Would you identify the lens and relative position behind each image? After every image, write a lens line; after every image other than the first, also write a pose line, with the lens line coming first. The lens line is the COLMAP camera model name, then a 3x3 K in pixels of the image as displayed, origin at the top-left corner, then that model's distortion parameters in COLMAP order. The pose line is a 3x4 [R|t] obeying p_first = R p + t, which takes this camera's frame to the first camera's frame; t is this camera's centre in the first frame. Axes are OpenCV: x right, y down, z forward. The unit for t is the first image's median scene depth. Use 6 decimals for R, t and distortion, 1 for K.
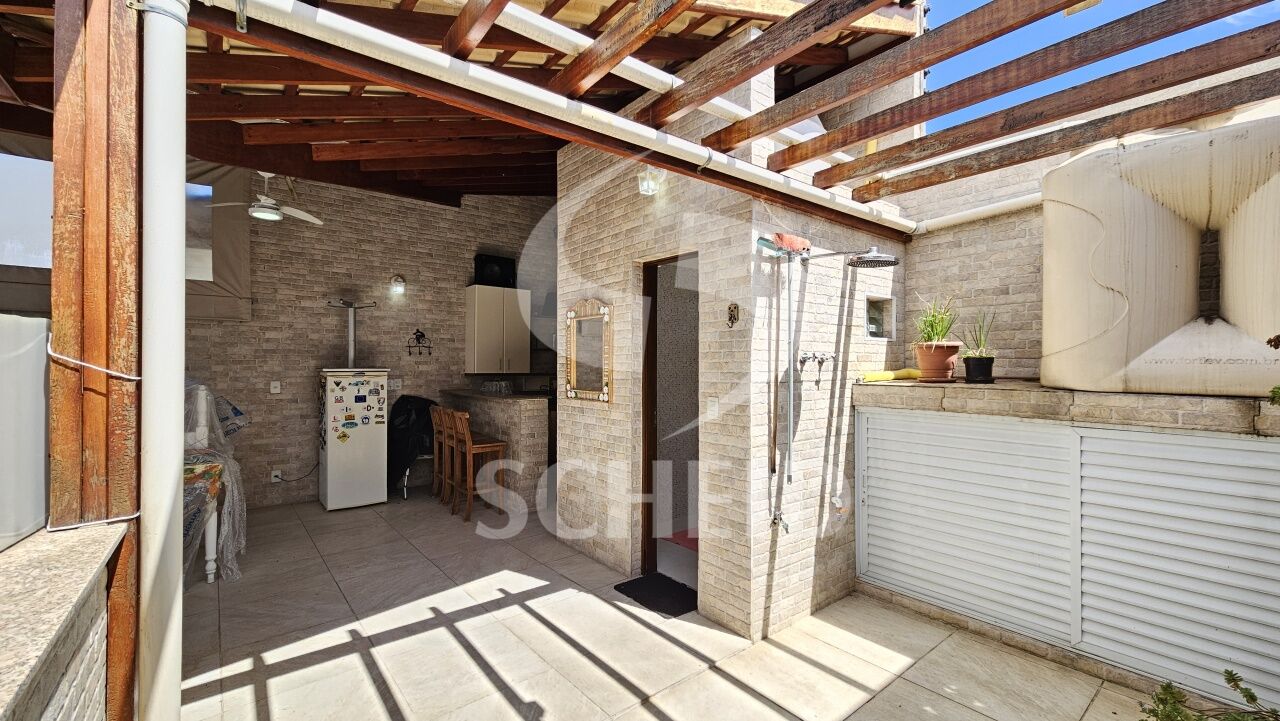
lens RADIAL K [[527.0, 0, 644.7], [0, 527.0, 360.9], [0, 0, 1]] dist [0.000793, -0.000090]
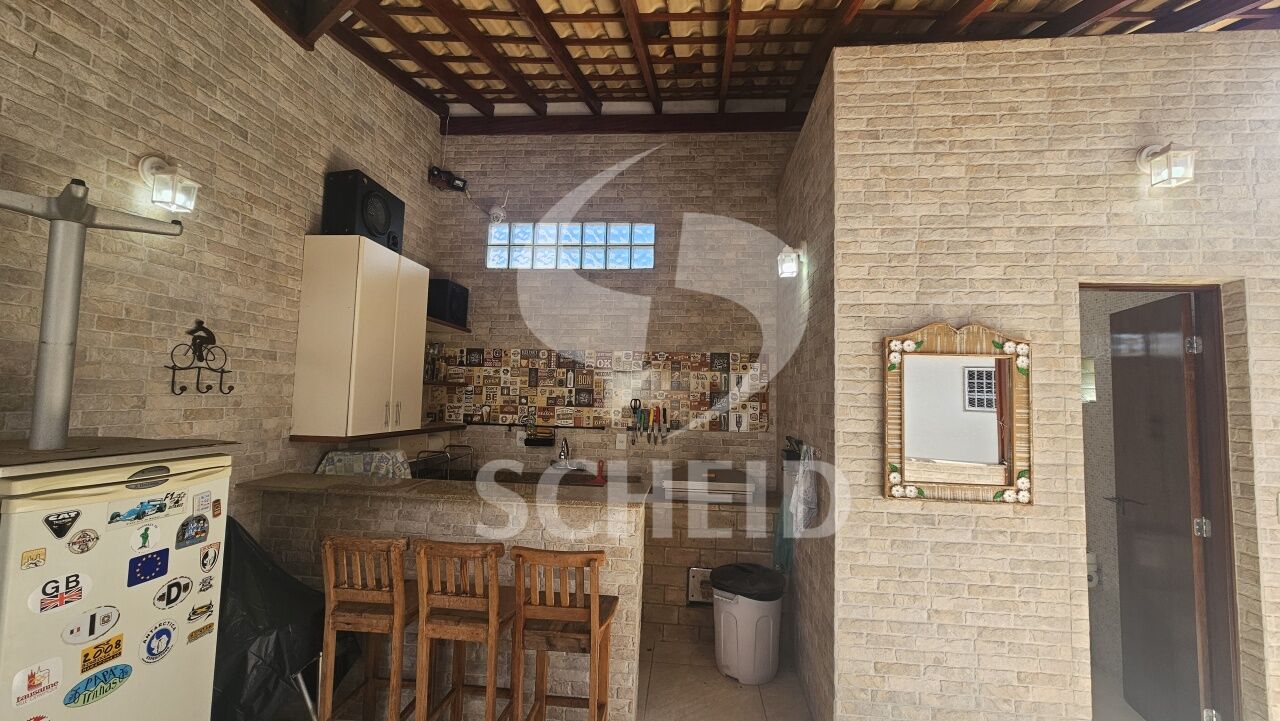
lens RADIAL K [[524.3, 0, 648.8], [0, 524.3, 360.0], [0, 0, 1]] dist [-0.000534, 0.000026]
pose [[0.693754, 0.066178, 0.717165, -0.543506], [-0.029679, 0.997551, -0.063340, -0.022569], [-0.719600, 0.022658, 0.694019, 0.611126]]
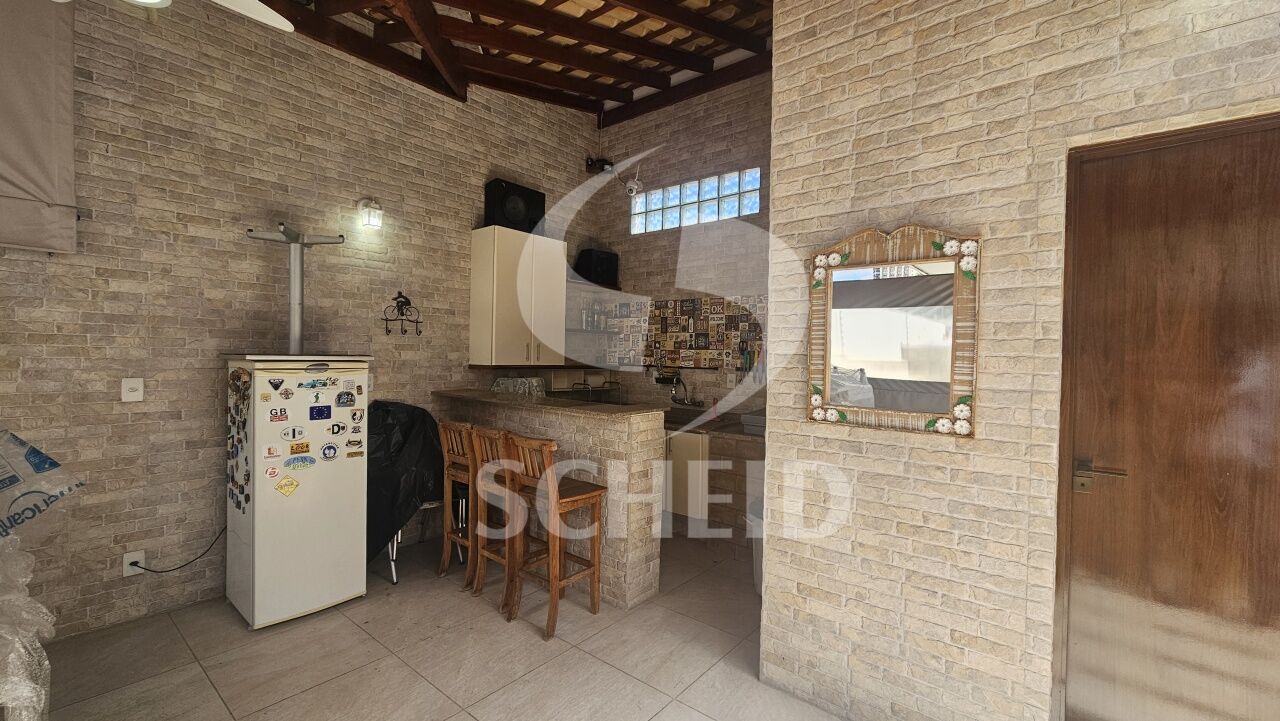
lens RADIAL K [[525.4, 0, 647.1], [0, 525.4, 359.9], [0, 0, 1]] dist [-0.000572, 0.000107]
pose [[0.979481, 0.014342, 0.201023, -0.312870], [-0.018334, 0.999670, 0.018011, 0.002740], [-0.200699, -0.021327, 0.979421, 0.400629]]
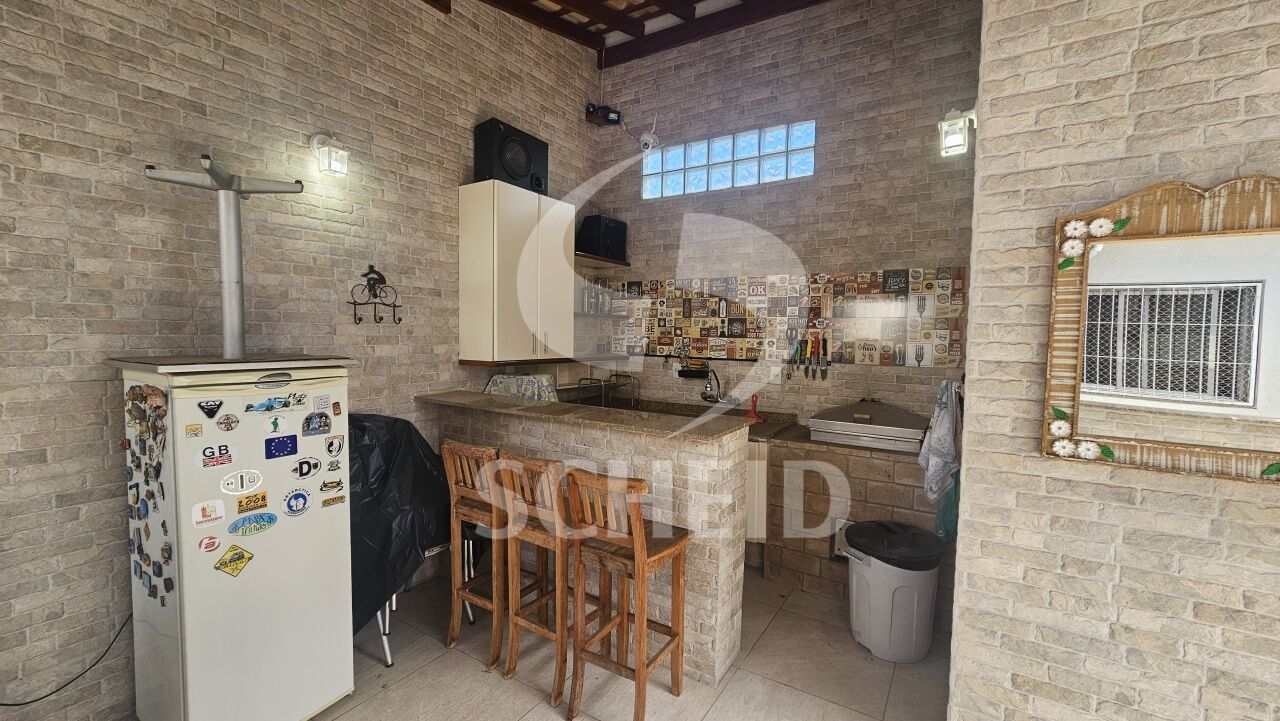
lens RADIAL K [[527.0, 0, 644.7], [0, 527.0, 360.9], [0, 0, 1]] dist [0.000793, -0.000090]
pose [[0.947311, -0.005465, 0.320268, -0.406901], [-0.015566, 0.997888, 0.063070, -0.012037], [-0.319936, -0.064732, 0.945225, 0.568378]]
